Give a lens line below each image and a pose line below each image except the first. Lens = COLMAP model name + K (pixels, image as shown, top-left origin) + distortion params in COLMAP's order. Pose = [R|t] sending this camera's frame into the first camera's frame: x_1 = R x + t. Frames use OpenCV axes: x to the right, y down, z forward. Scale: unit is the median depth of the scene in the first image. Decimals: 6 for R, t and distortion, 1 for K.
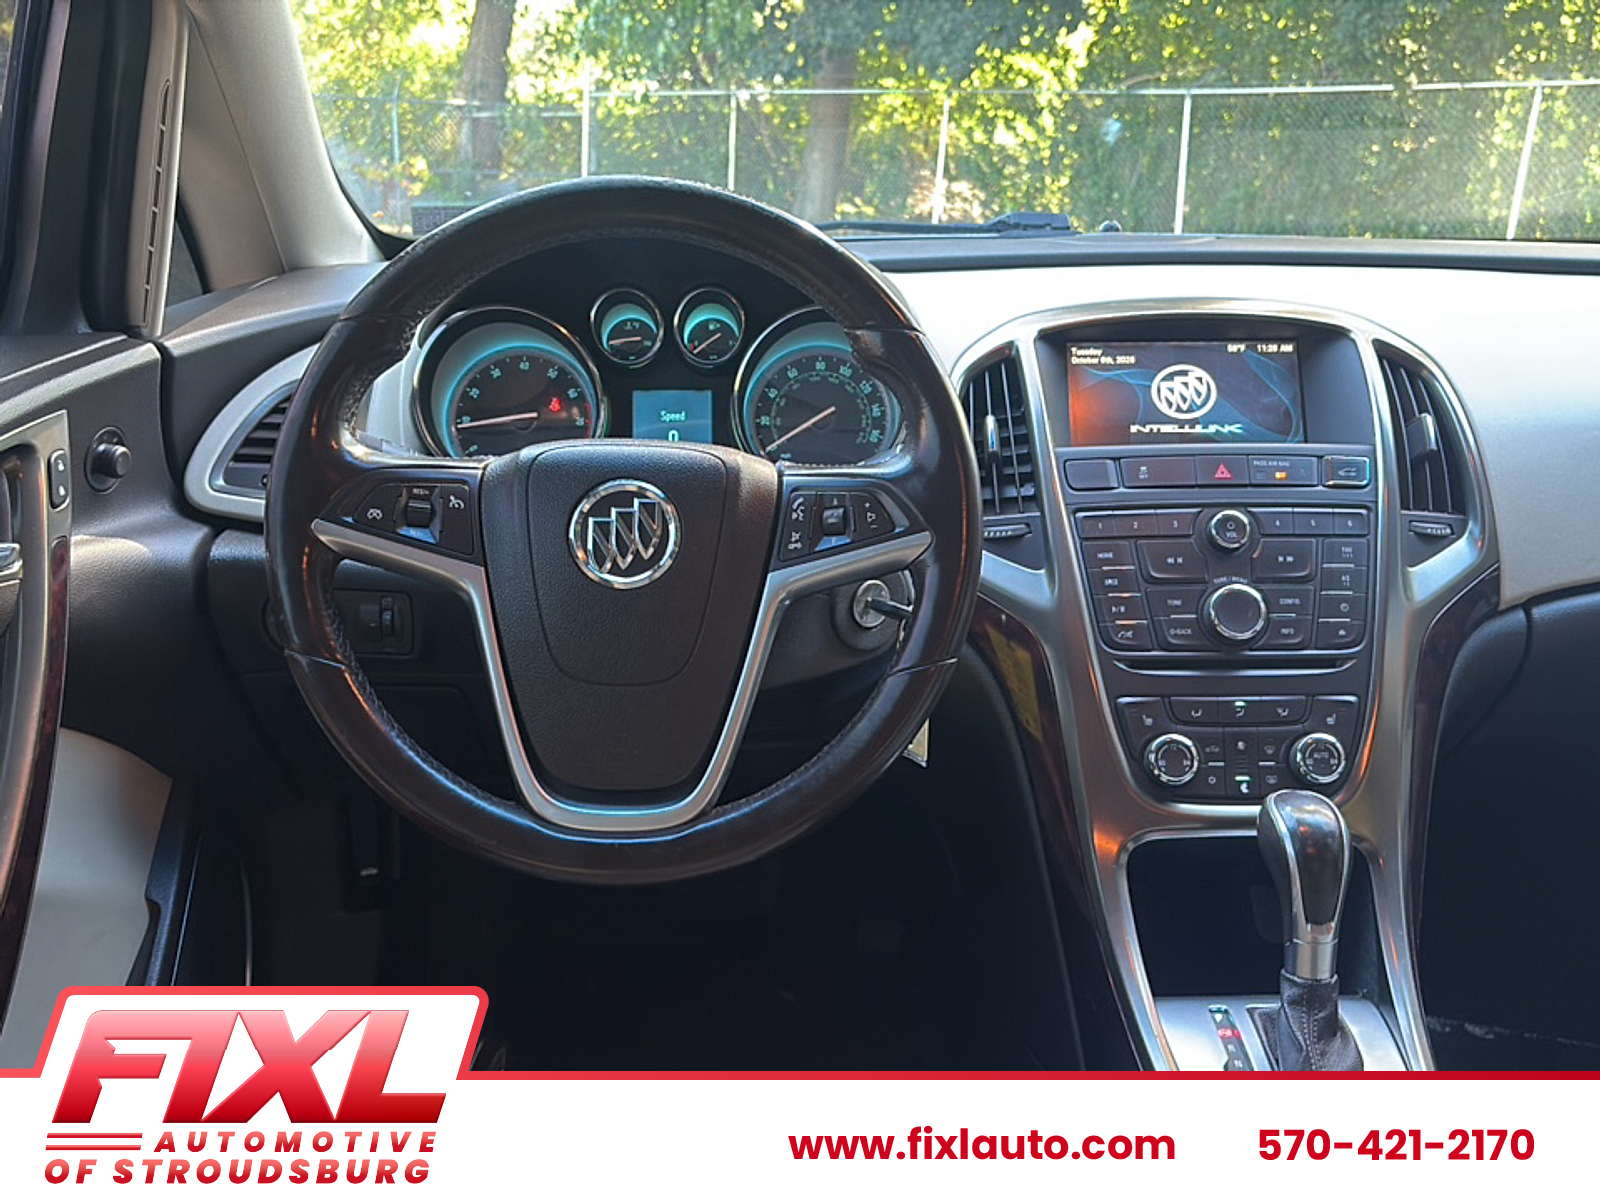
lens RADIAL K [[1514.5, 0, 800.0], [0, 1514.5, 600.0], [0, 0, 1]] dist [0.149337, -0.479971]
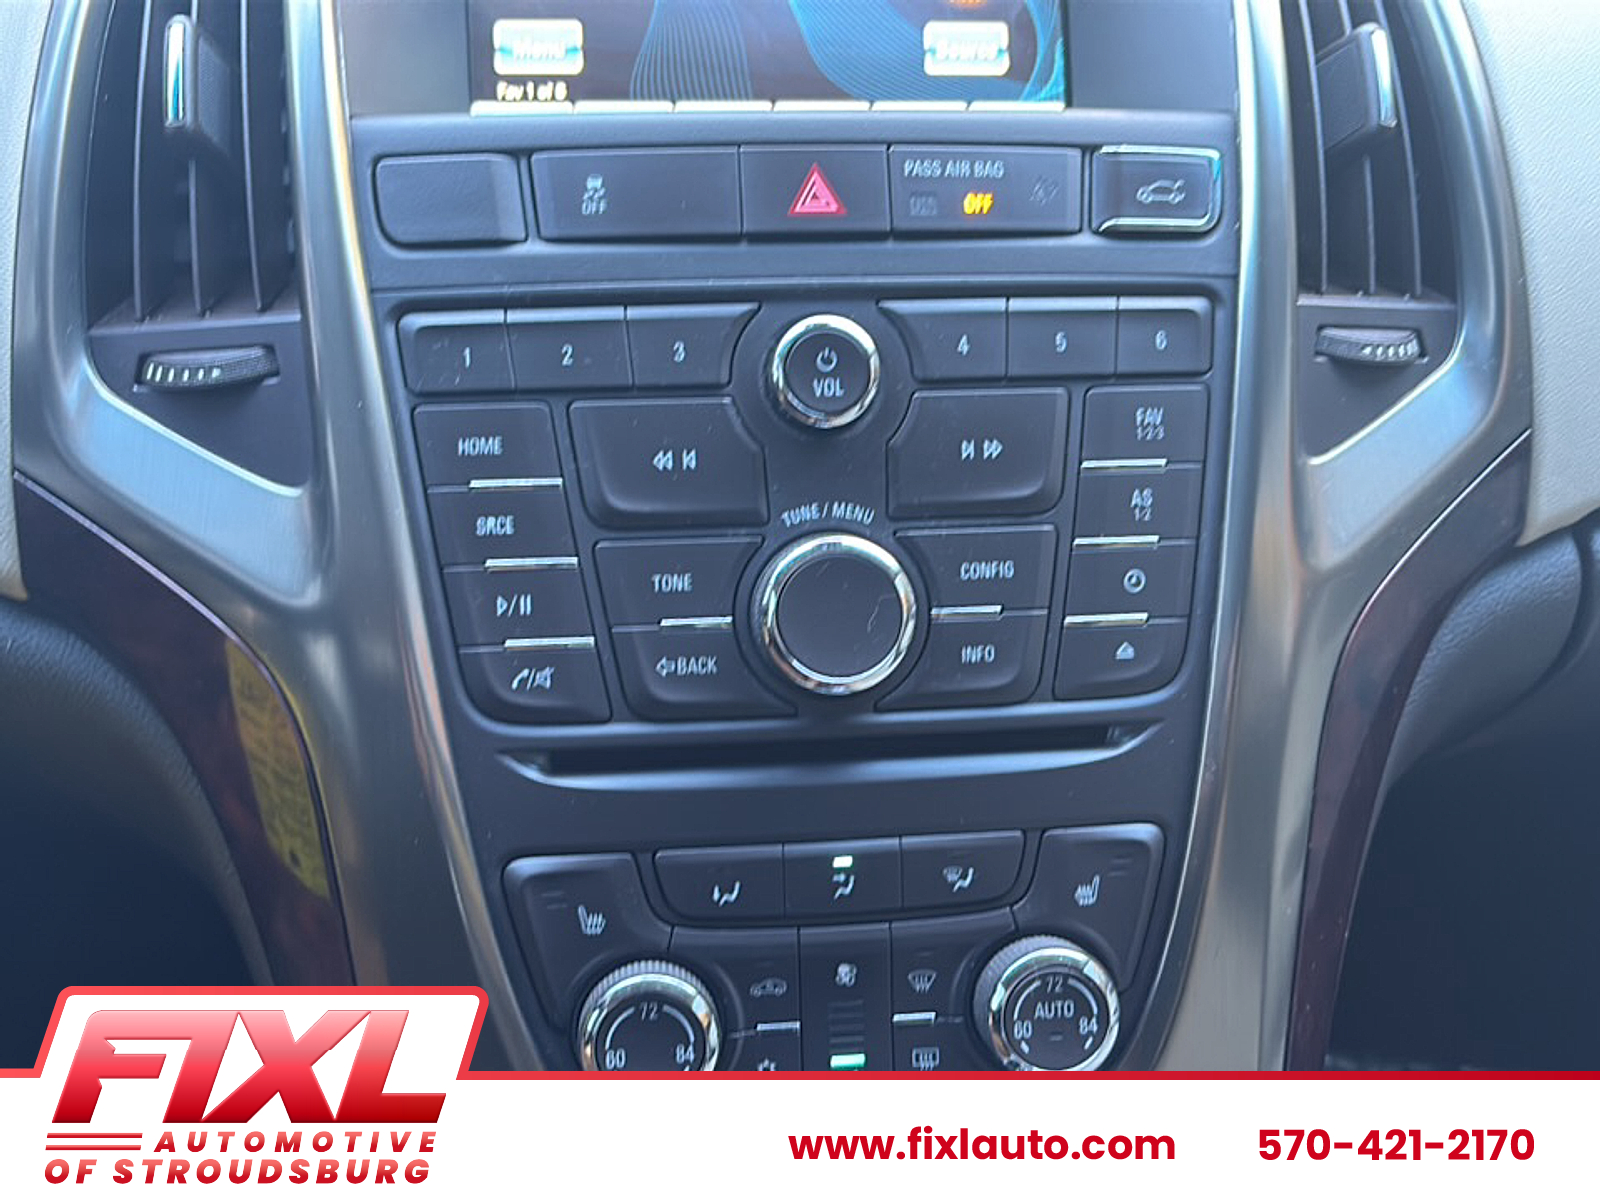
lens RADIAL K [[1639.8, 0, 800.0], [0, 1639.8, 600.0], [0, 0, 1]] dist [0.233254, -0.993231]
pose [[0.993826, -0.031137, 0.106495, 0.221933], [0.008340, 0.978063, 0.208141, -0.069618], [-0.110640, -0.205968, 0.972284, 0.592191]]
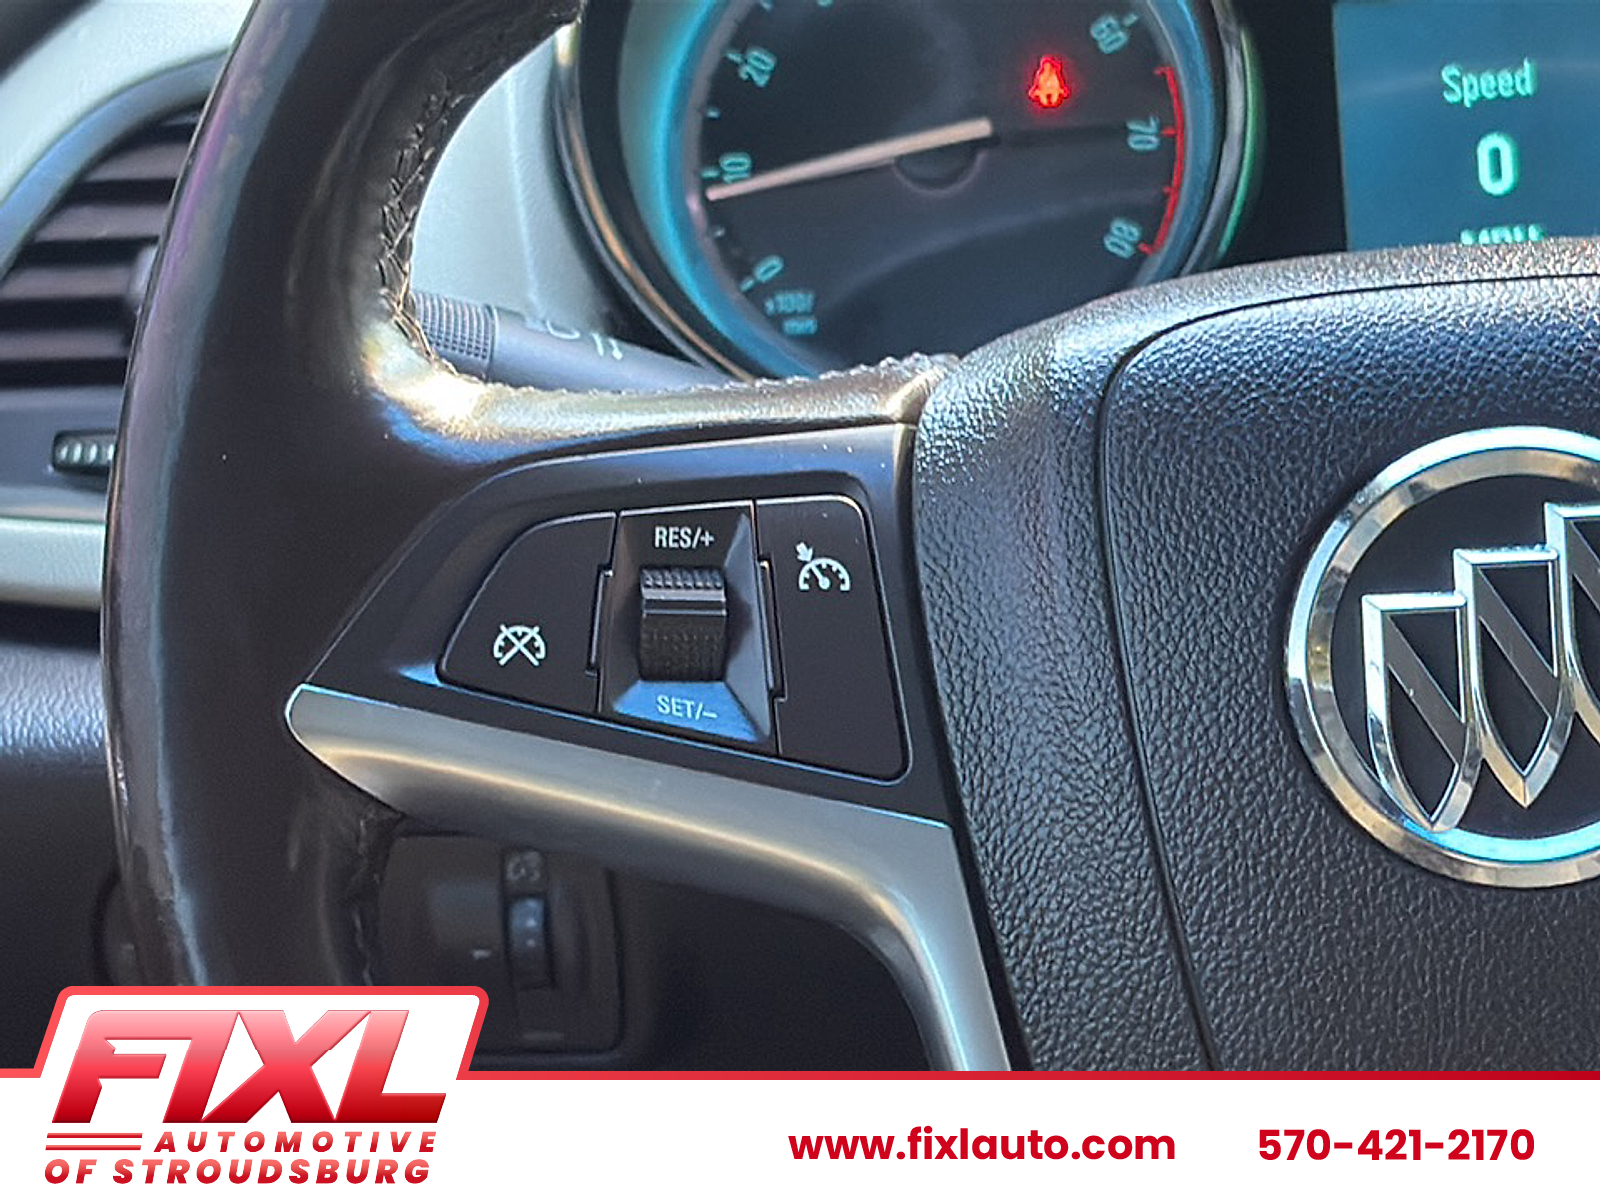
lens RADIAL K [[4292.8, 0, 800.0], [0, 4292.8, 600.0], [0, 0, 1]] dist [0.186651, 0.883124]
pose [[0.985325, -0.066458, -0.157222, -0.095558], [0.071402, 0.997109, 0.026003, -0.062865], [0.155039, -0.036848, 0.987221, 0.242723]]
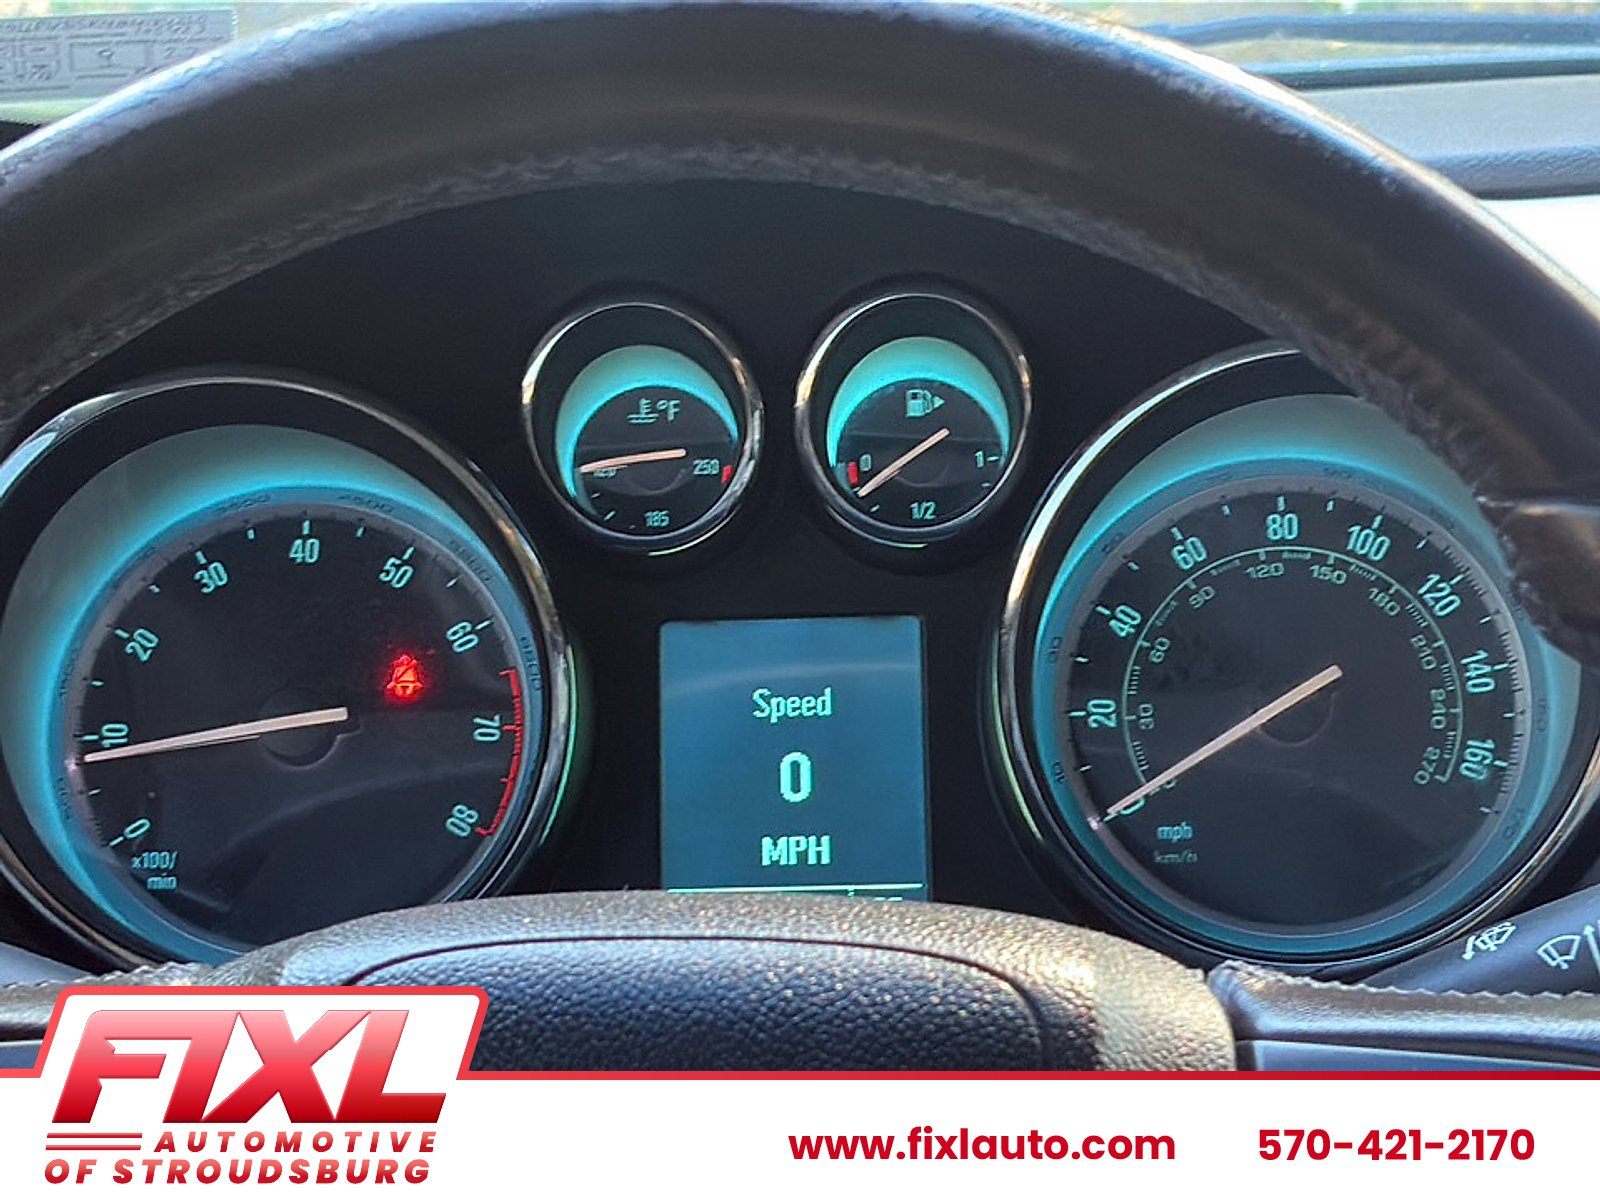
lens RADIAL K [[3789.5, 0, 800.0], [0, 3789.5, 600.0], [0, 0, 1]] dist [0.146403, 0.003095]
pose [[0.998293, -0.019130, -0.055180, -0.043339], [0.014878, 0.996963, -0.076449, -0.090052], [0.056475, 0.075497, 0.995545, 0.269441]]
